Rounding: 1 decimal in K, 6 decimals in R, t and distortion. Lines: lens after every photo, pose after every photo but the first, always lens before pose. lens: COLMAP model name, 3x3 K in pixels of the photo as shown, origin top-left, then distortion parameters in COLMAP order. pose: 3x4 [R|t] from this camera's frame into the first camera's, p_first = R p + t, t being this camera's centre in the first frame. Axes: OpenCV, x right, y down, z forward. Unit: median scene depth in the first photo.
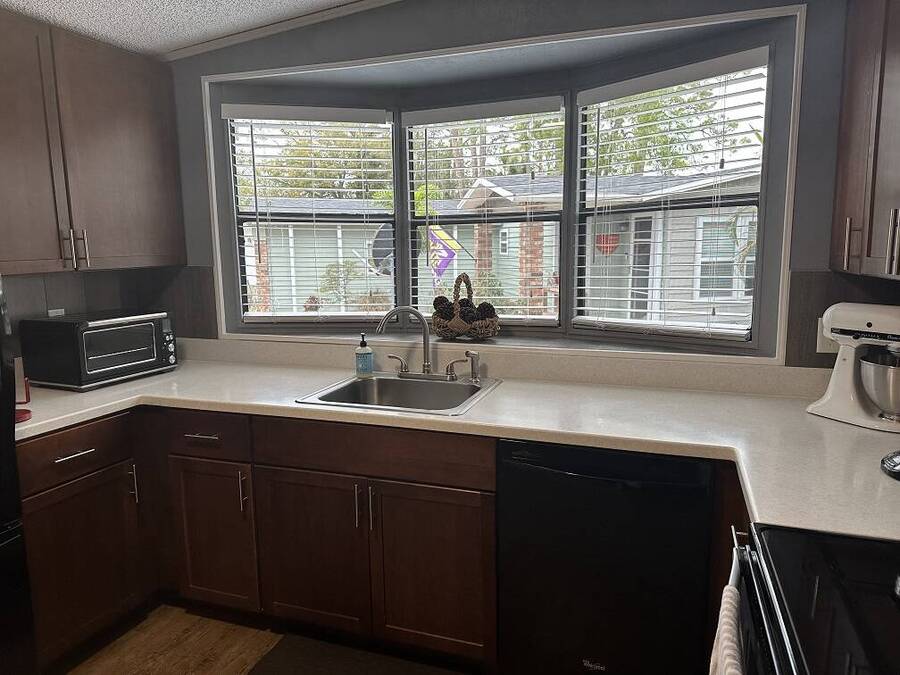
lens RADIAL K [[622.2, 0, 447.9], [0, 622.2, 339.6], [0, 0, 1]] dist [0.073421, -0.097557]
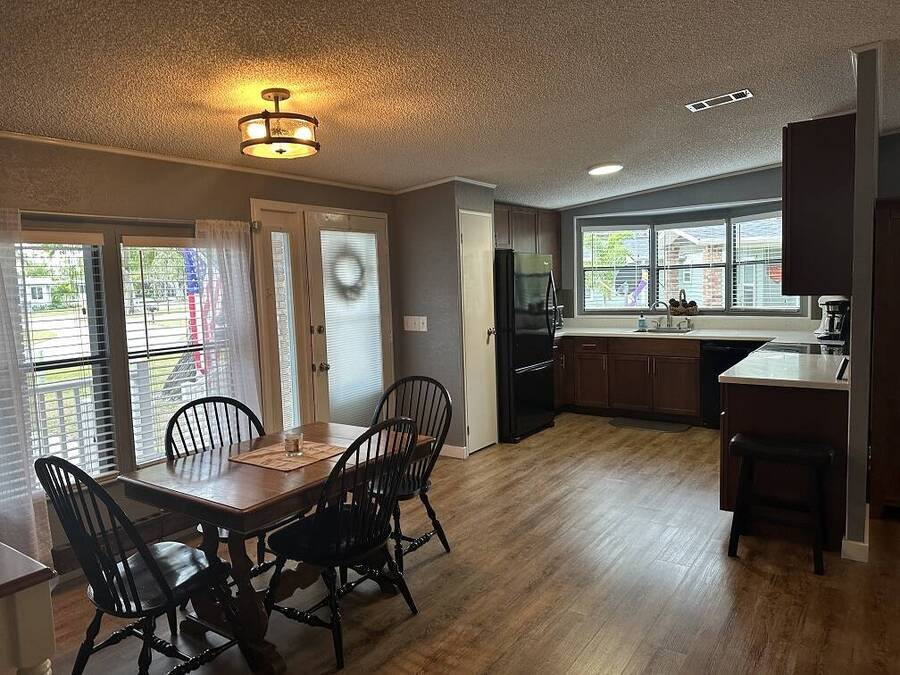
lens RADIAL K [[622.2, 0, 443.2], [0, 622.2, 331.9], [0, 0, 1]] dist [0.073421, -0.097557]
pose [[0.963135, 0.001857, -0.269013, -0.224012], [-0.019295, 0.997878, -0.062194, 0.241797], [0.268327, 0.065091, 0.961126, -1.683831]]
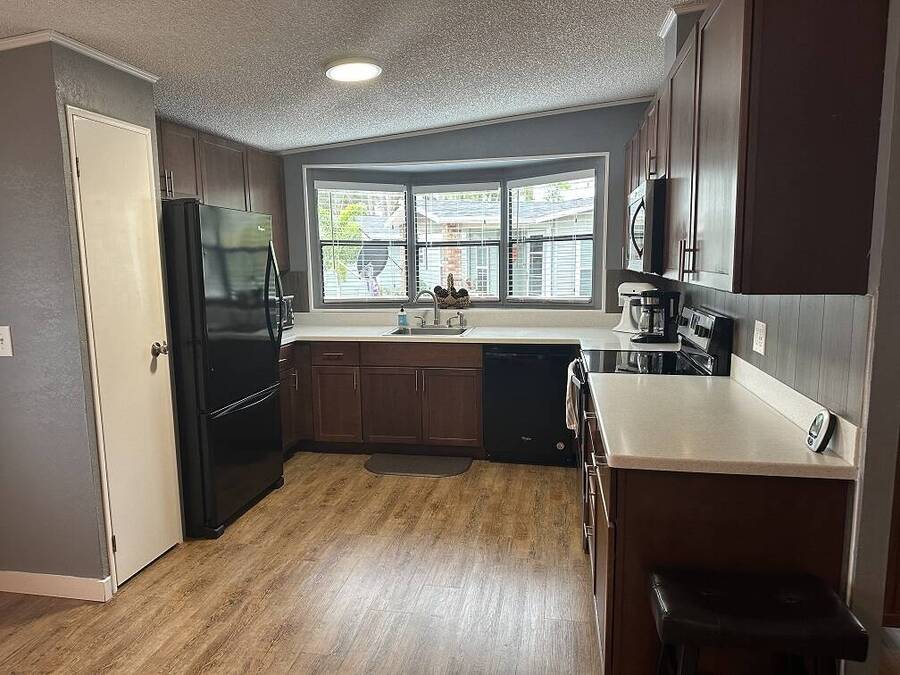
lens RADIAL K [[622.2, 0, 441.0], [0, 622.2, 349.1], [0, 0, 1]] dist [0.073421, -0.097557]
pose [[0.988845, -0.025169, 0.146804, -0.288650], [0.025629, 0.999671, -0.001242, 0.125499], [-0.146724, 0.004991, 0.989165, -0.867914]]
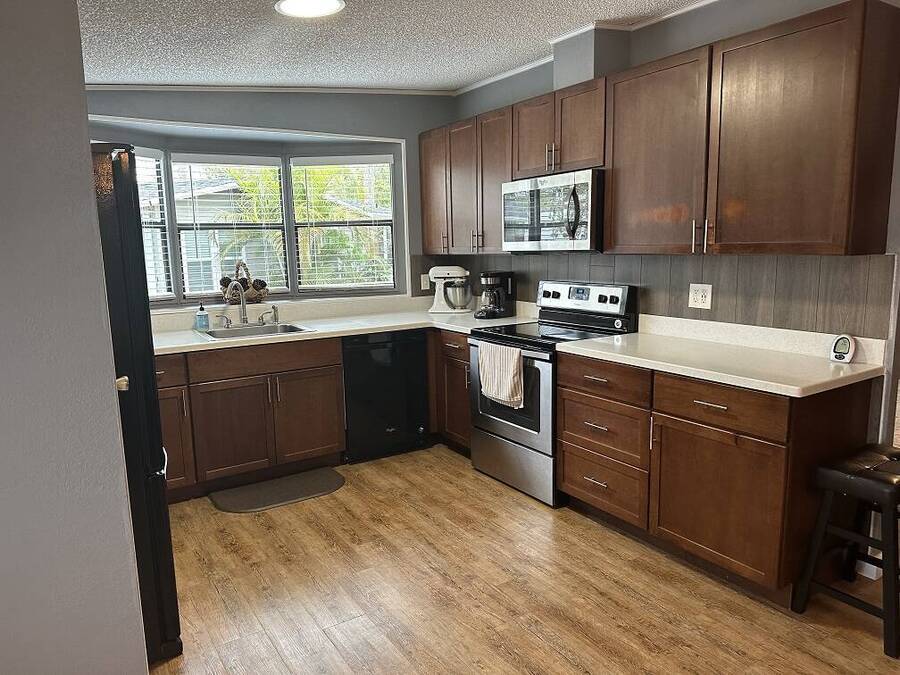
lens RADIAL K [[622.2, 0, 463.8], [0, 622.2, 342.9], [0, 0, 1]] dist [0.073421, -0.097557]
pose [[0.602476, -0.128975, 0.787647, -0.924765], [0.130926, 0.989459, 0.061876, 0.073867], [-0.787325, 0.065845, 0.613011, -0.414130]]
